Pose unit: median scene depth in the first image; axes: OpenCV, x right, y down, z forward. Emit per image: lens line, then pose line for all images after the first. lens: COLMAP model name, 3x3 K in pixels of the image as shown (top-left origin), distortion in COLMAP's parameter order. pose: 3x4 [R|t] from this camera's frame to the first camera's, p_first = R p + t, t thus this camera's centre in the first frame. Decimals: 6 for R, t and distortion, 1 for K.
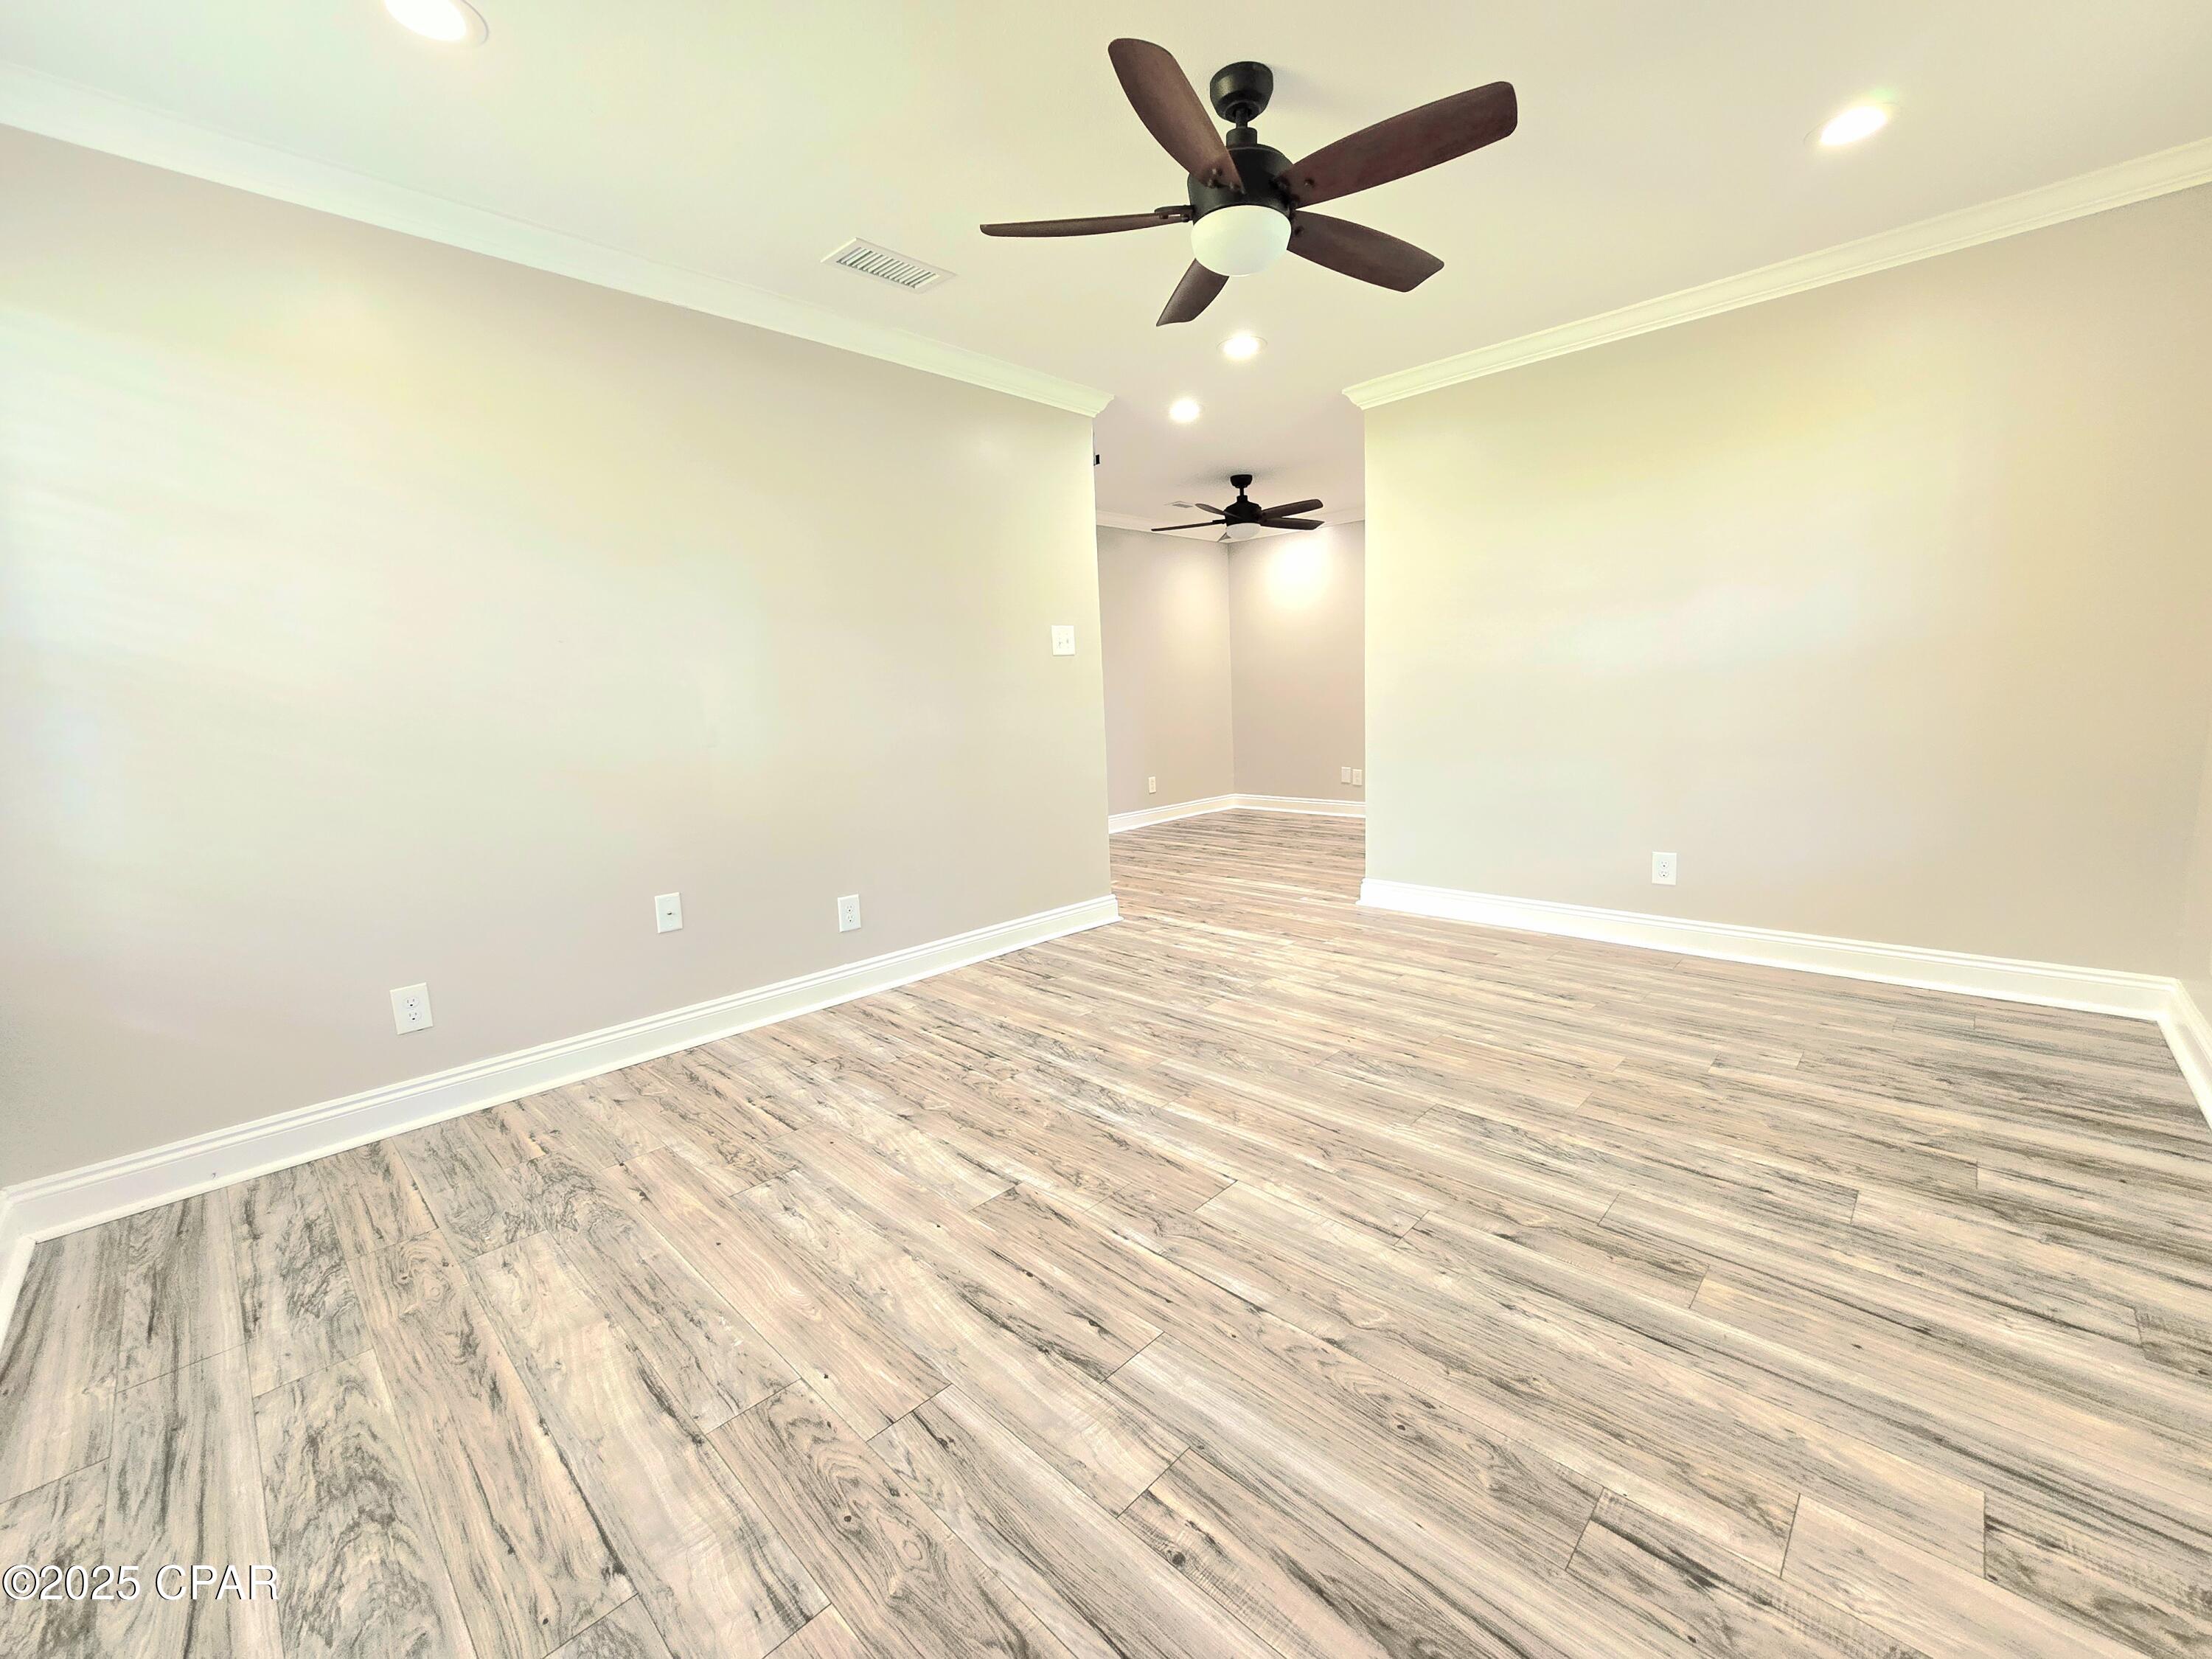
lens RADIAL K [[904.1, 0, 1106.7], [0, 904.1, 826.1], [0, 0, 1]] dist [-0.011632, 0.002189]
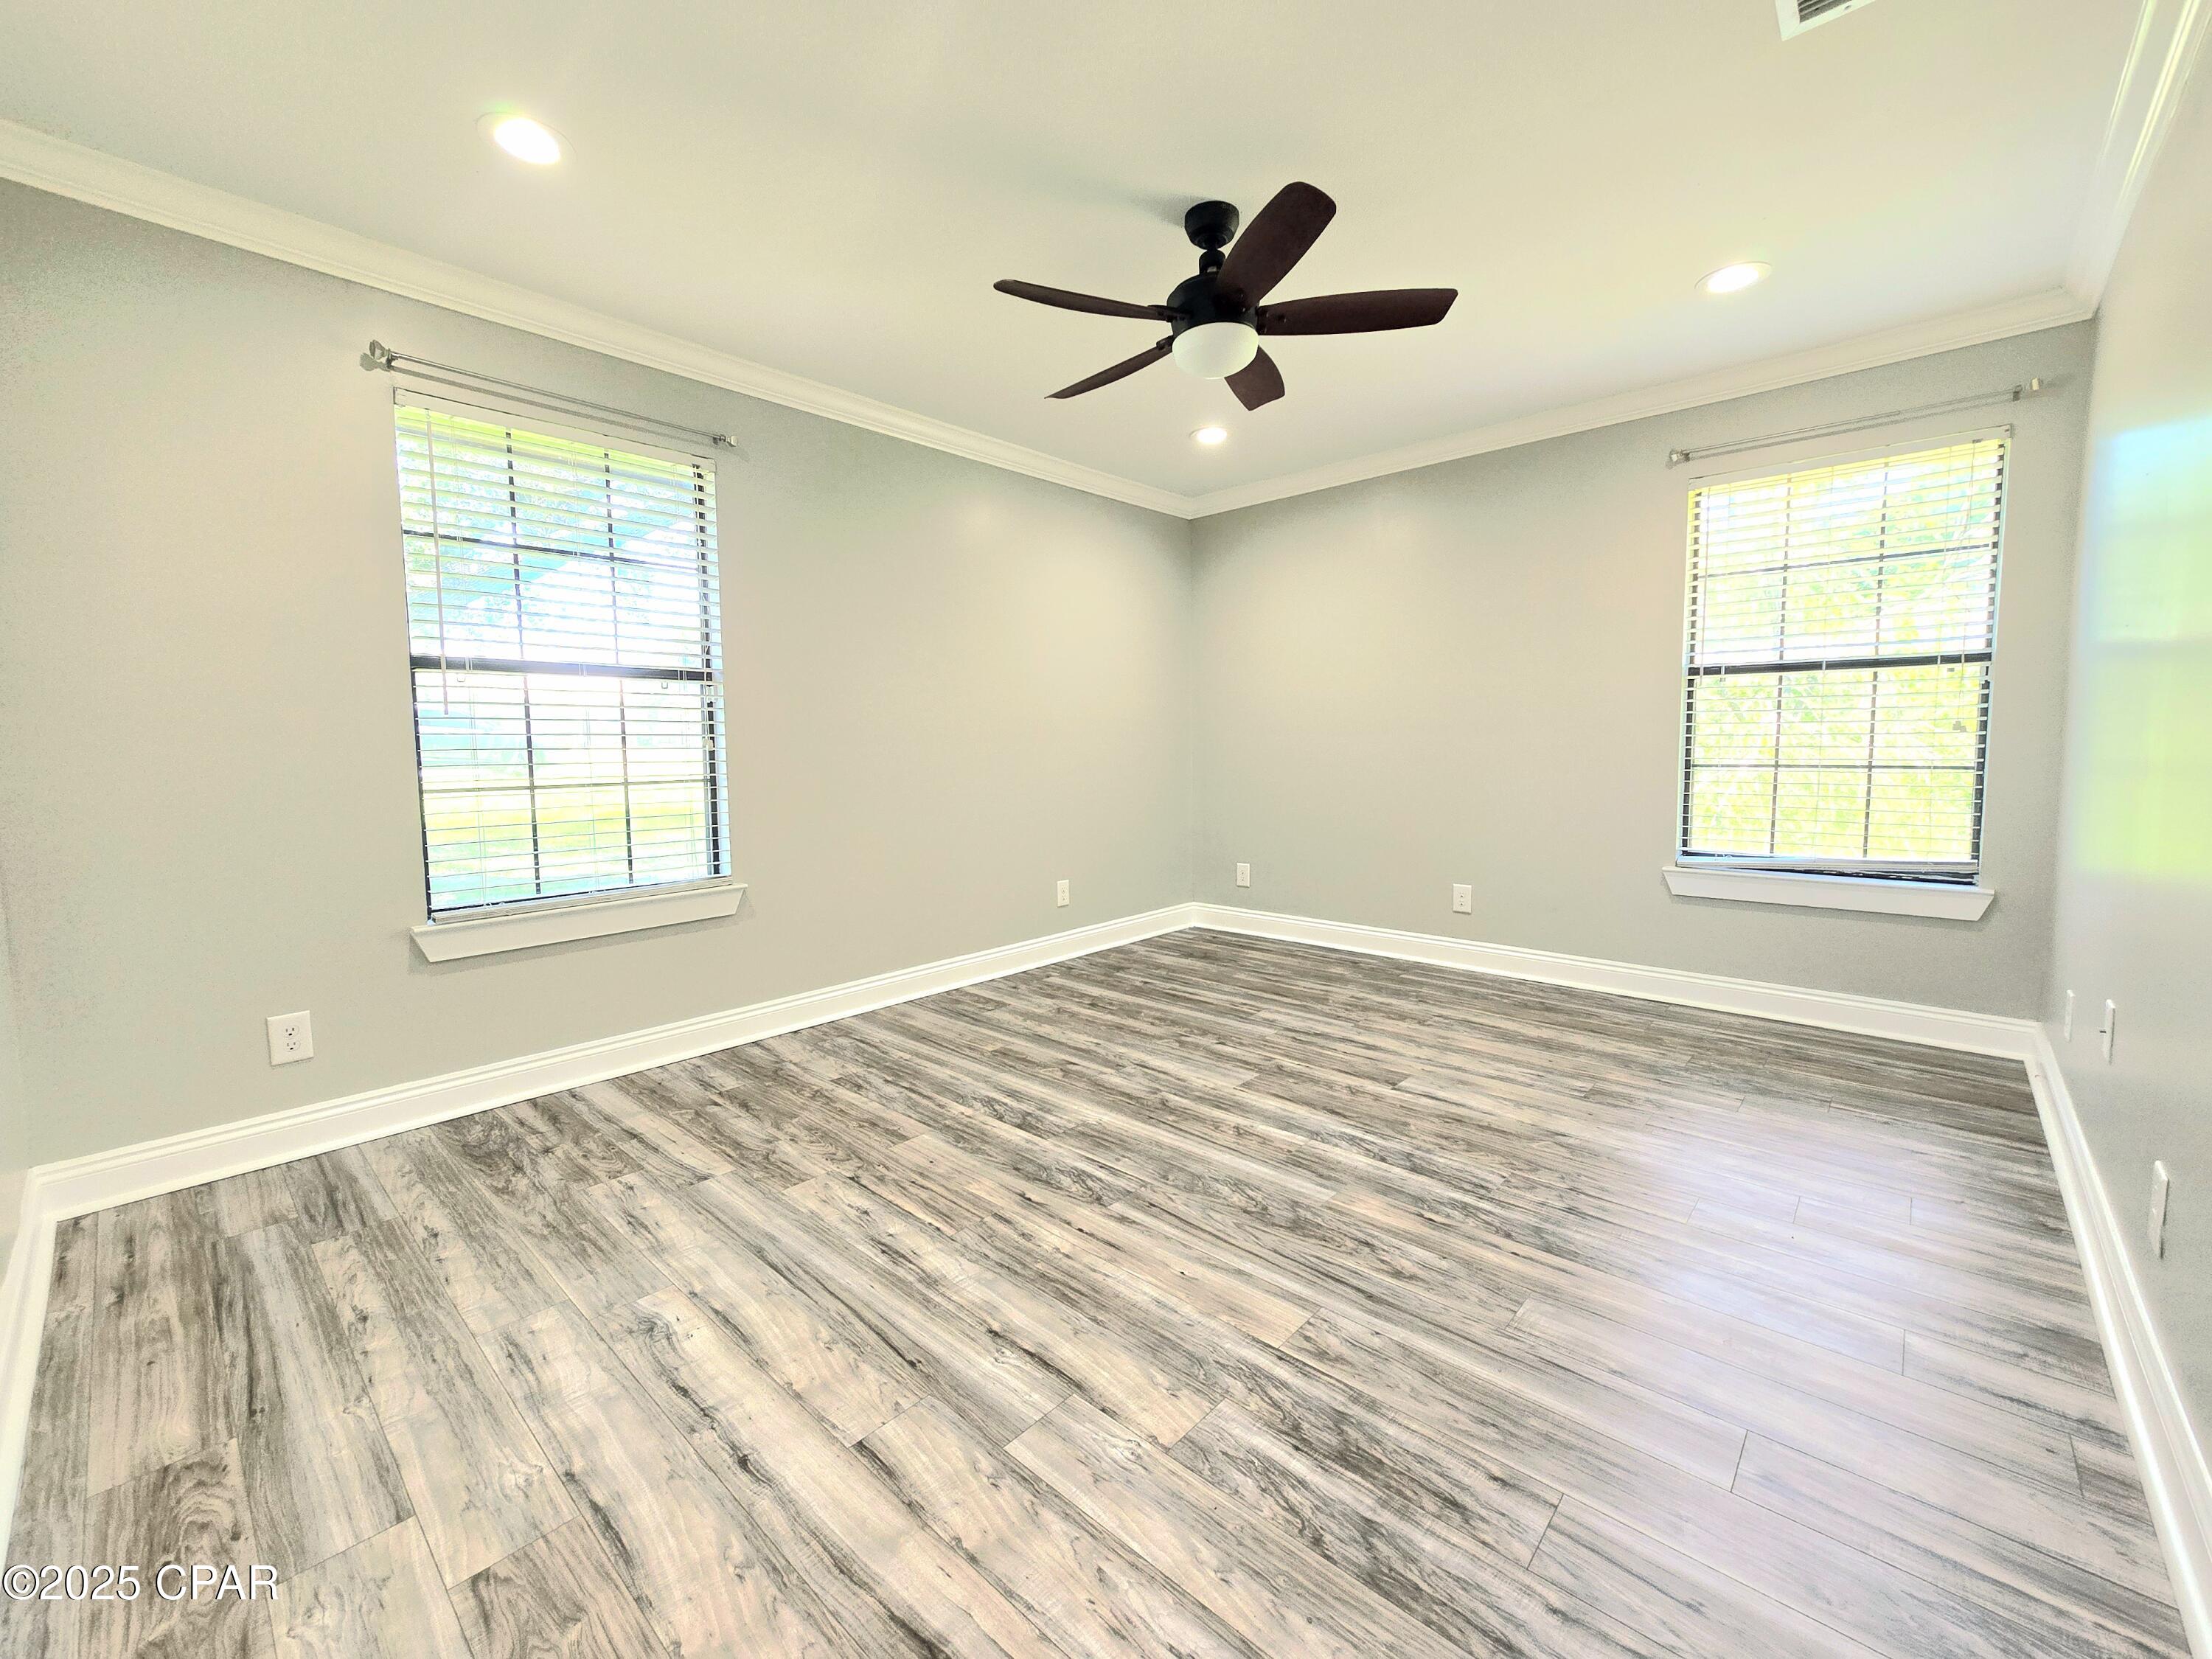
lens RADIAL K [[904.1, 0, 1101.2], [0, 904.1, 822.2], [0, 0, 1]] dist [-0.011632, 0.002189]
pose [[-0.998366, 0.053993, -0.018717, 0.320086], [0.048290, 0.972256, 0.228882, -0.304703], [0.030556, 0.227604, -0.973274, 2.053715]]
